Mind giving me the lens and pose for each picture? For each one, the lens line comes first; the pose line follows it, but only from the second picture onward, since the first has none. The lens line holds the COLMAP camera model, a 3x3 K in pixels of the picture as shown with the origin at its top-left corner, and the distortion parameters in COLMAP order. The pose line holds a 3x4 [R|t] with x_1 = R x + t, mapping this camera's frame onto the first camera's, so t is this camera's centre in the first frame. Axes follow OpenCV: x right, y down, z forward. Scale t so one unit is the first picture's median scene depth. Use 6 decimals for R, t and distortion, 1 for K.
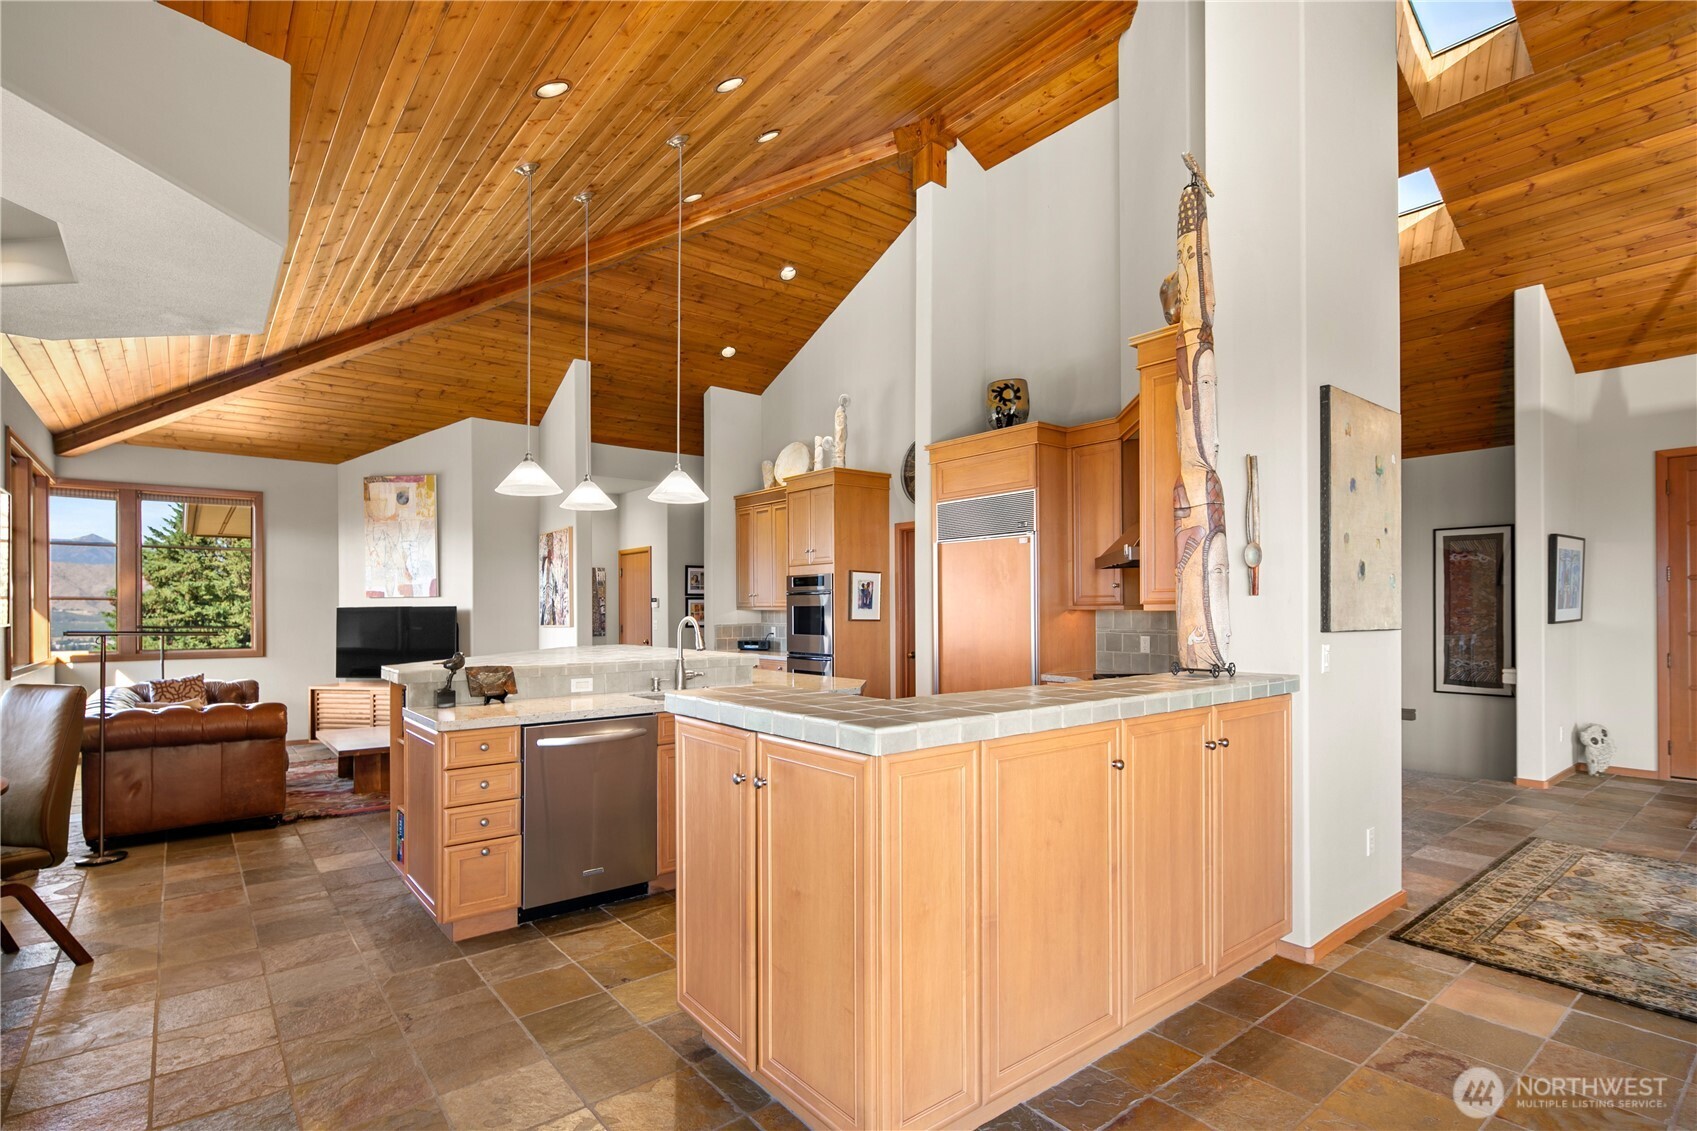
lens RADIAL K [[824.6, 0, 883.1], [0, 824.6, 609.1], [0, 0, 1]] dist [0.009242, -0.004742]
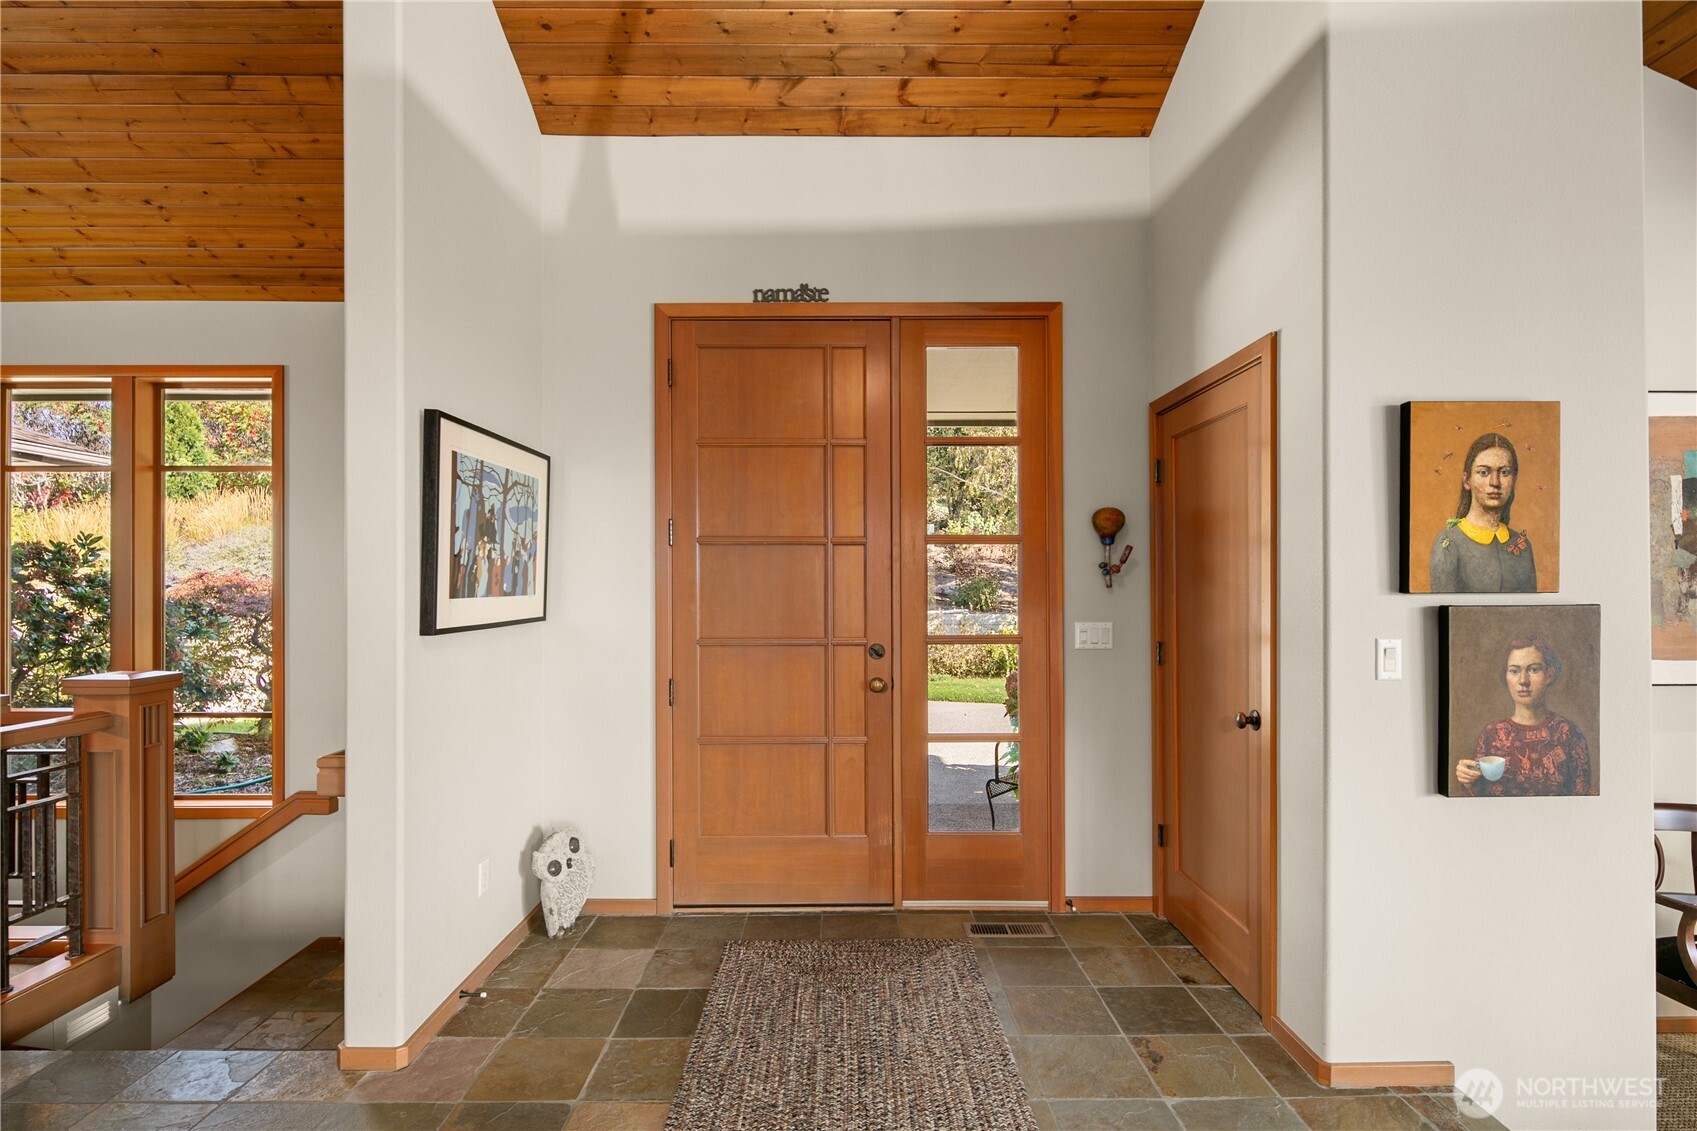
lens RADIAL K [[824.6, 0, 832.3], [0, 824.6, 623.7], [0, 0, 1]] dist [0.009242, -0.004742]
pose [[0.649391, -0.022210, 0.760130, 0.596675], [-0.004665, 0.999438, 0.033188, -0.001505], [-0.760441, -0.025099, 0.648922, 0.560946]]
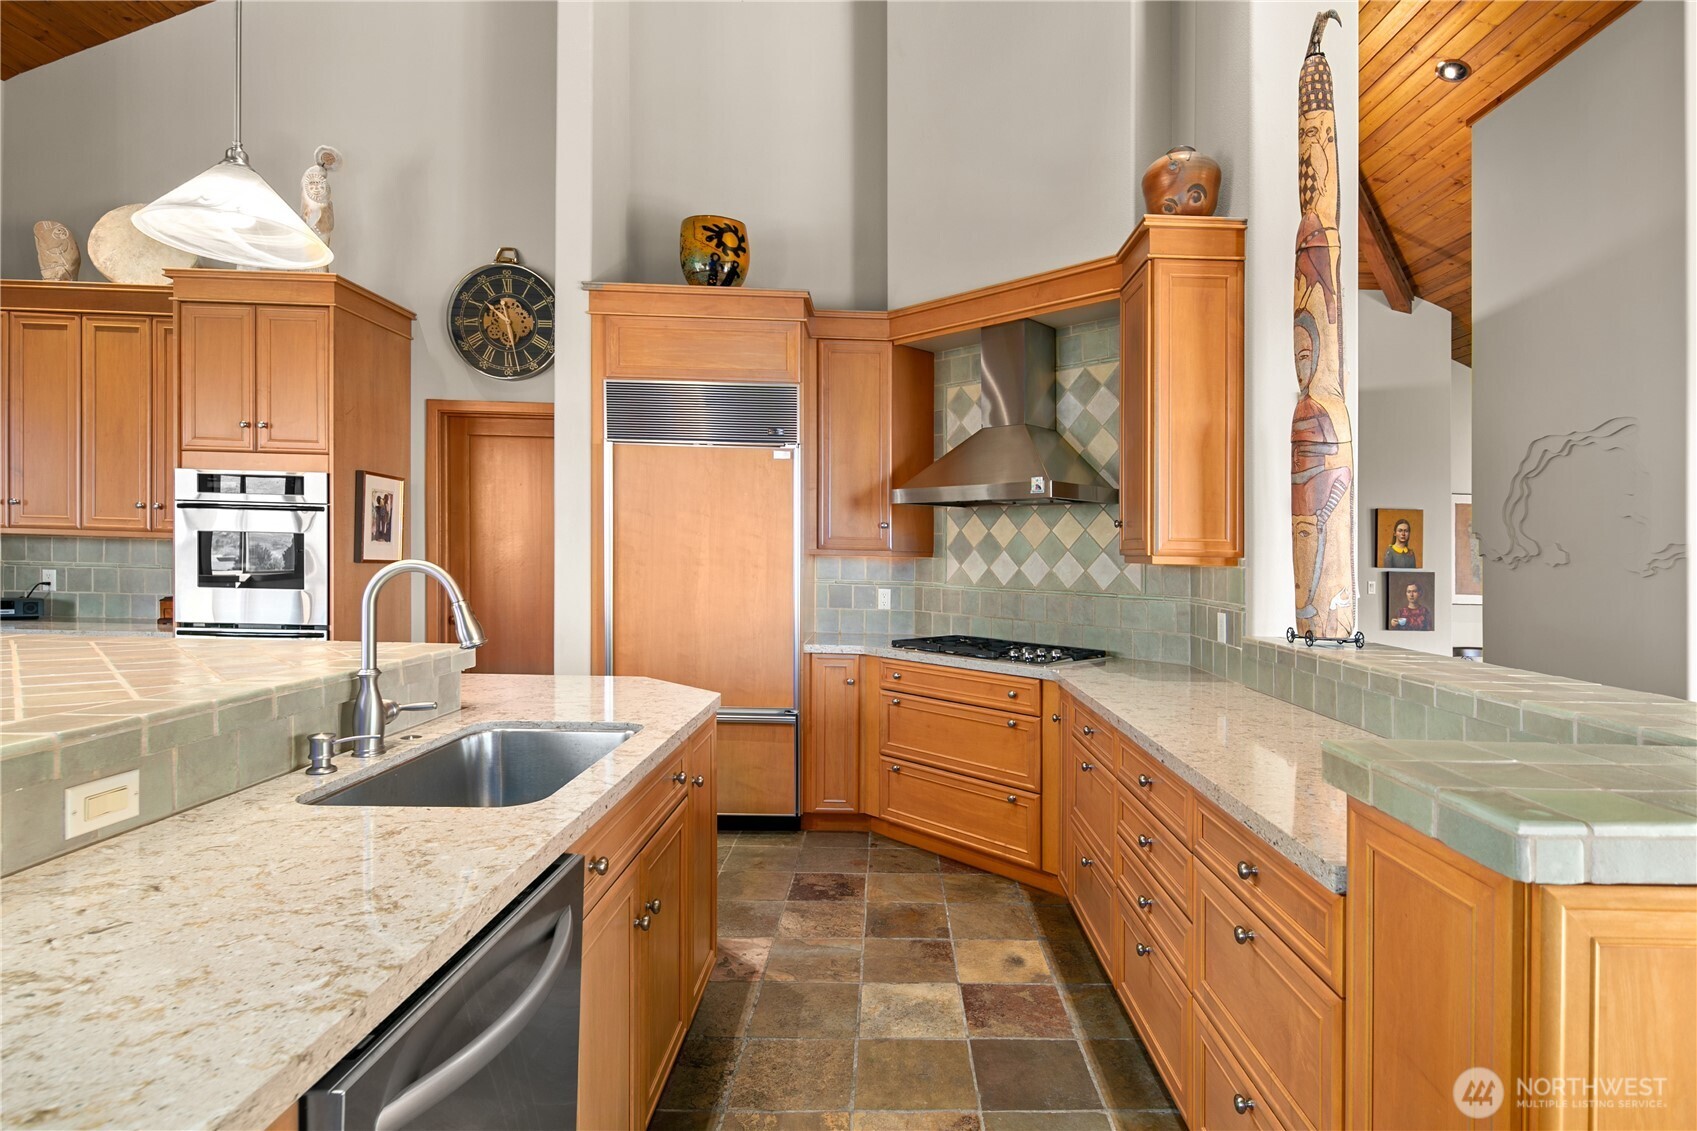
lens RADIAL K [[824.6, 0, 863.7], [0, 824.6, 565.8], [0, 0, 1]] dist [0.009242, -0.004742]
pose [[0.624437, 0.009878, 0.781013, -0.297178], [-0.027331, 0.999584, 0.009210, 0.002577], [-0.780597, -0.027096, 0.624447, 0.445574]]
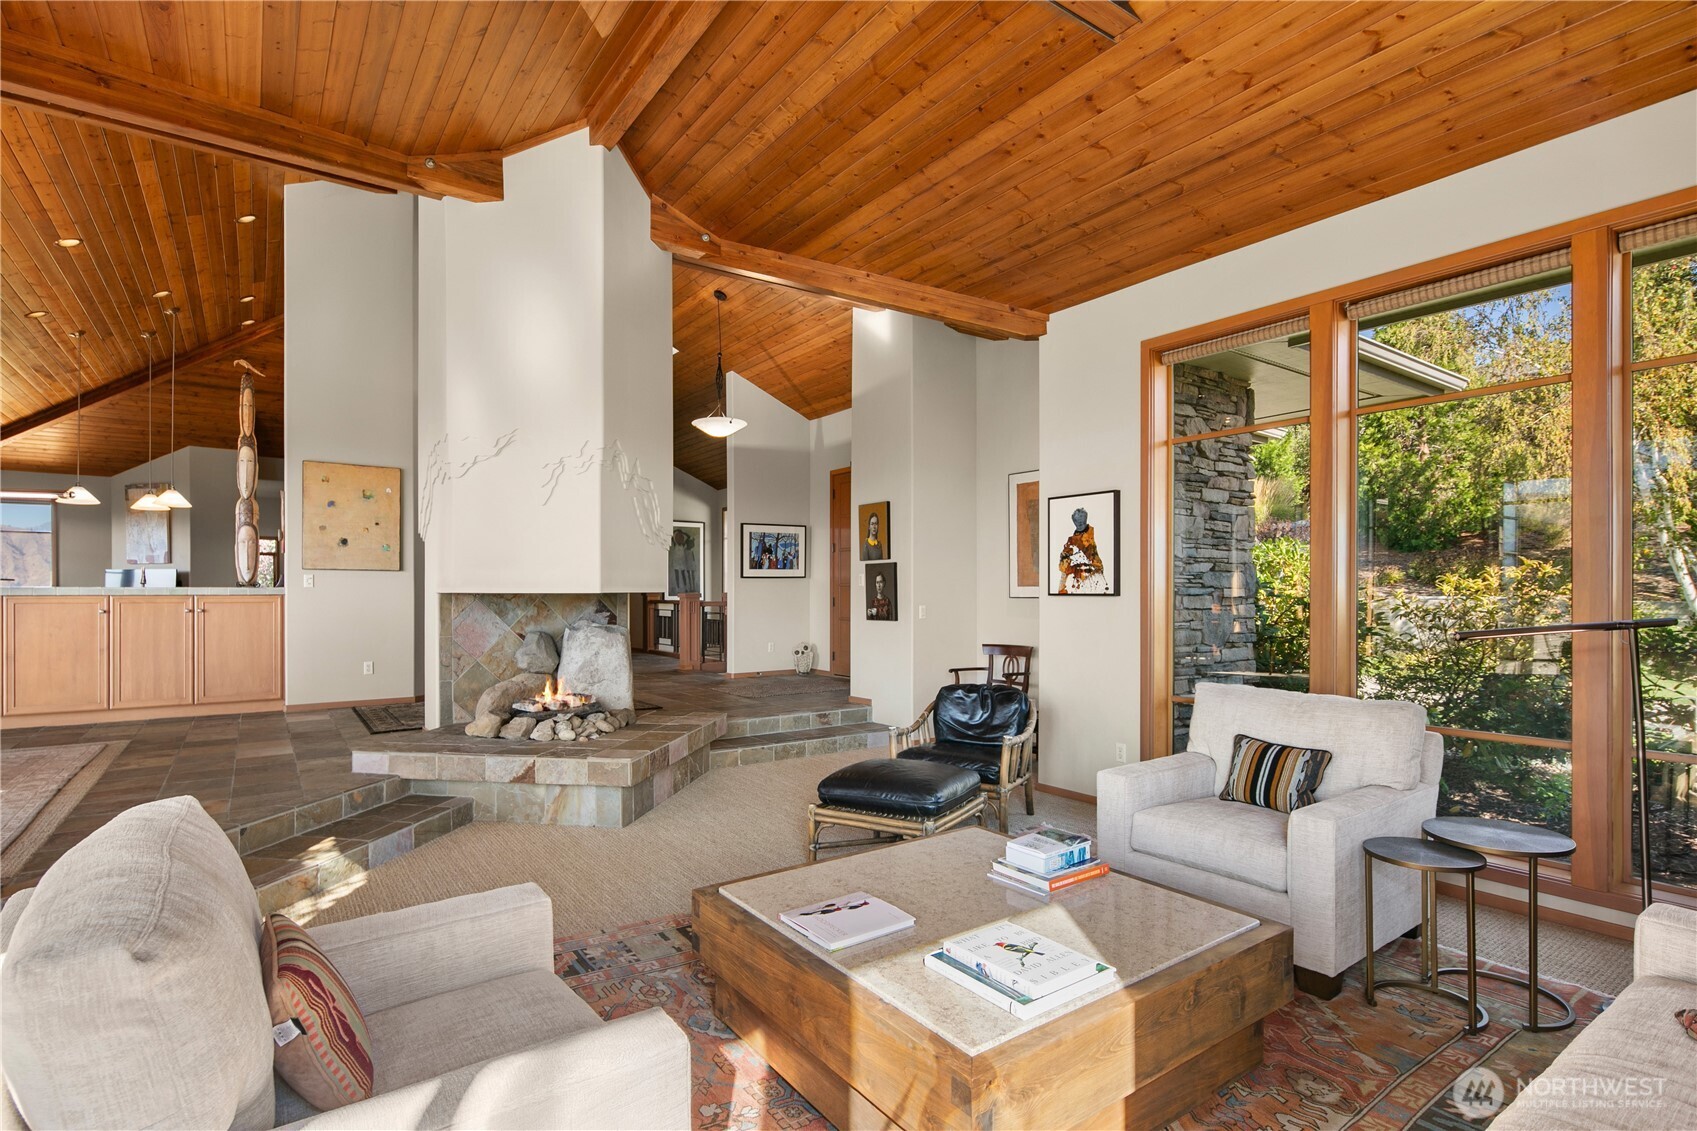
lens RADIAL K [[824.6, 0, 841.4], [0, 824.6, 598.8], [0, 0, 1]] dist [0.009242, -0.004742]
pose [[0.997440, 0.004457, -0.071365, 1.075061], [-0.003642, 0.999927, 0.011541, 0.037438], [0.071411, -0.011252, 0.997384, -0.581553]]
